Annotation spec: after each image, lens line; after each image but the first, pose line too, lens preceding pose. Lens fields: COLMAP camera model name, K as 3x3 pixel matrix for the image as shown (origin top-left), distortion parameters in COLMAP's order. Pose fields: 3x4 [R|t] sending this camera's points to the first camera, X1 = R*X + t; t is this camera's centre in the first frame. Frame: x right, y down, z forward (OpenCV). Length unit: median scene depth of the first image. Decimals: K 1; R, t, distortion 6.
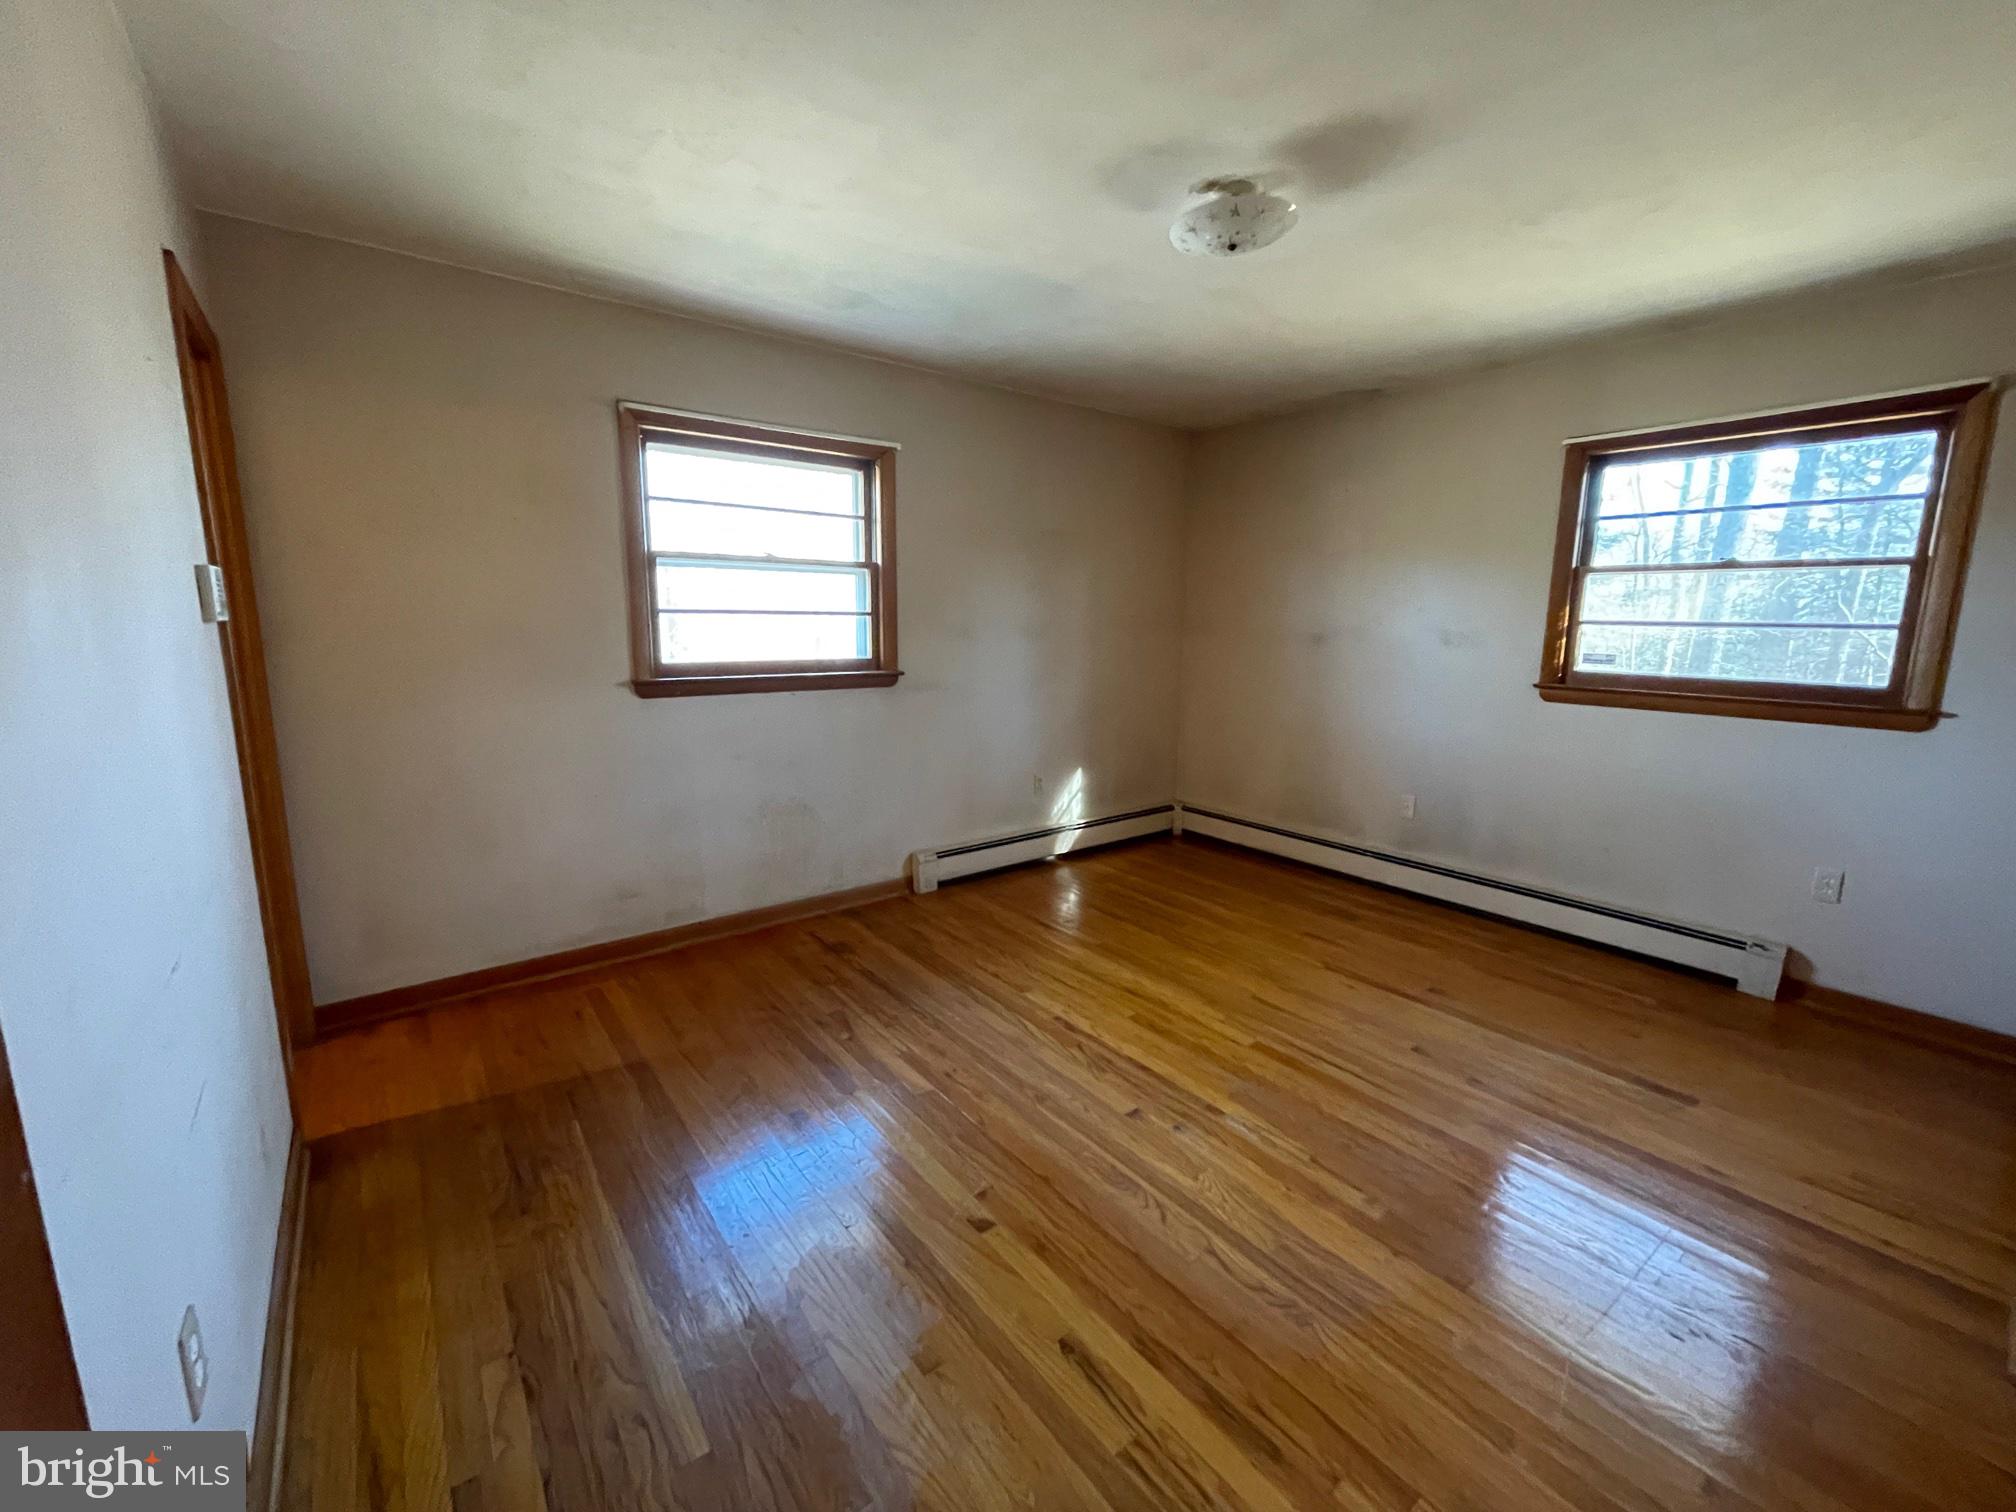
lens RADIAL K [[812.9, 0, 1023.9], [0, 812.9, 760.2], [0, 0, 1]] dist [-0.005845, 0.001585]
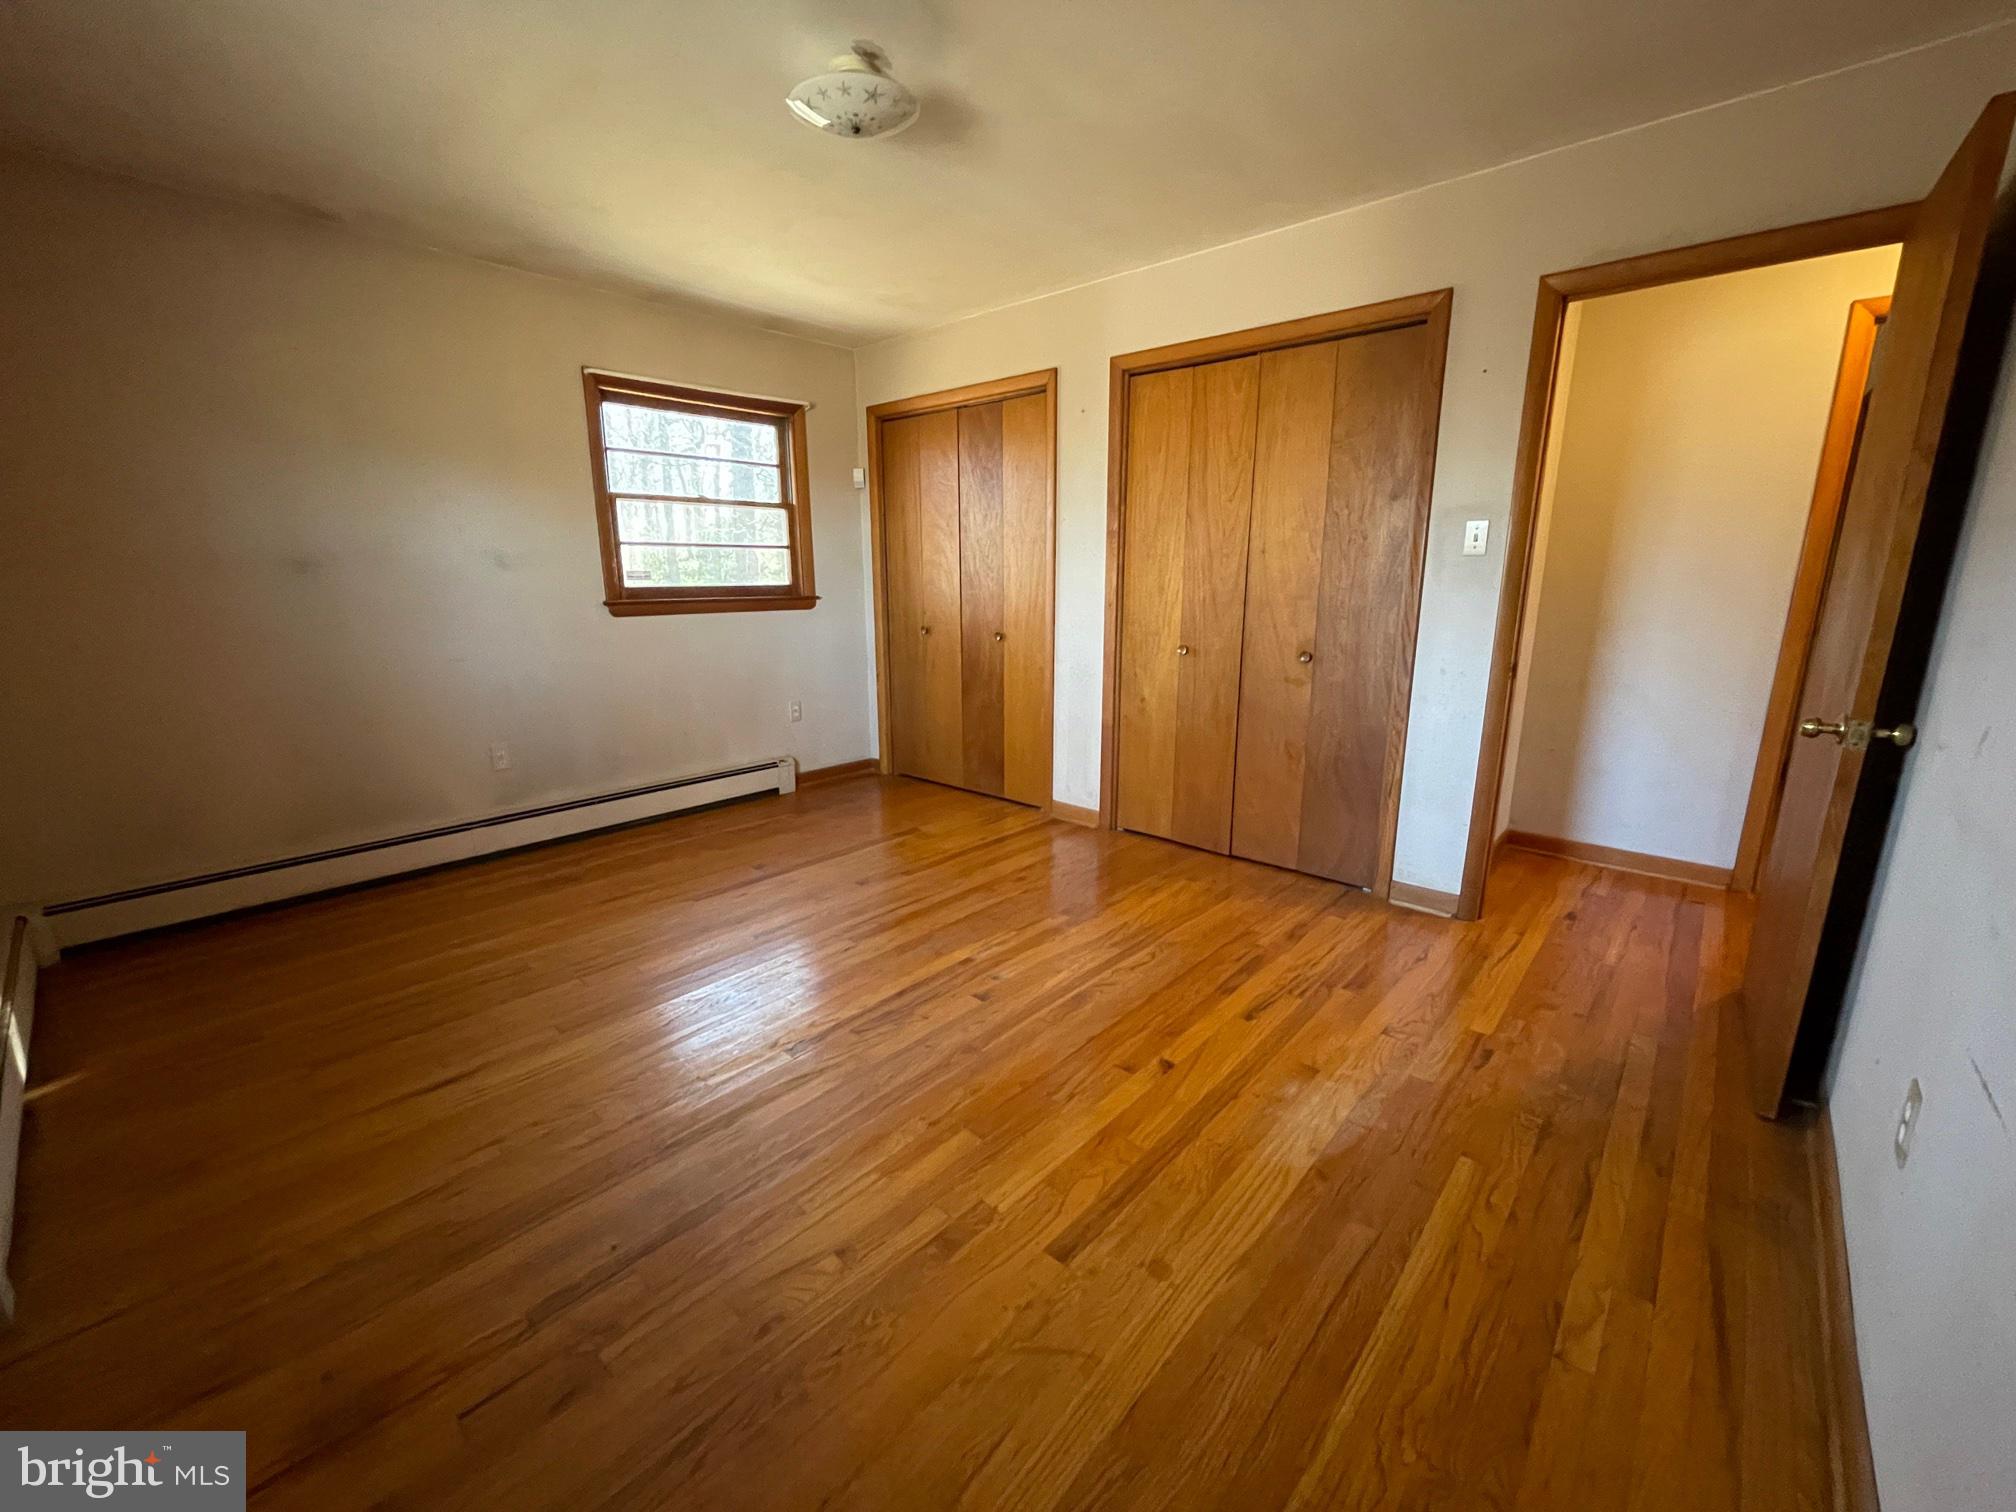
lens RADIAL K [[812.9, 0, 995.3], [0, 812.9, 756.5], [0, 0, 1]] dist [-0.005845, 0.001585]
pose [[-0.157923, -0.232814, 0.959613, -0.763037], [0.173424, 0.950164, 0.259061, -0.128926], [-0.972103, 0.207332, -0.109677, 0.967193]]
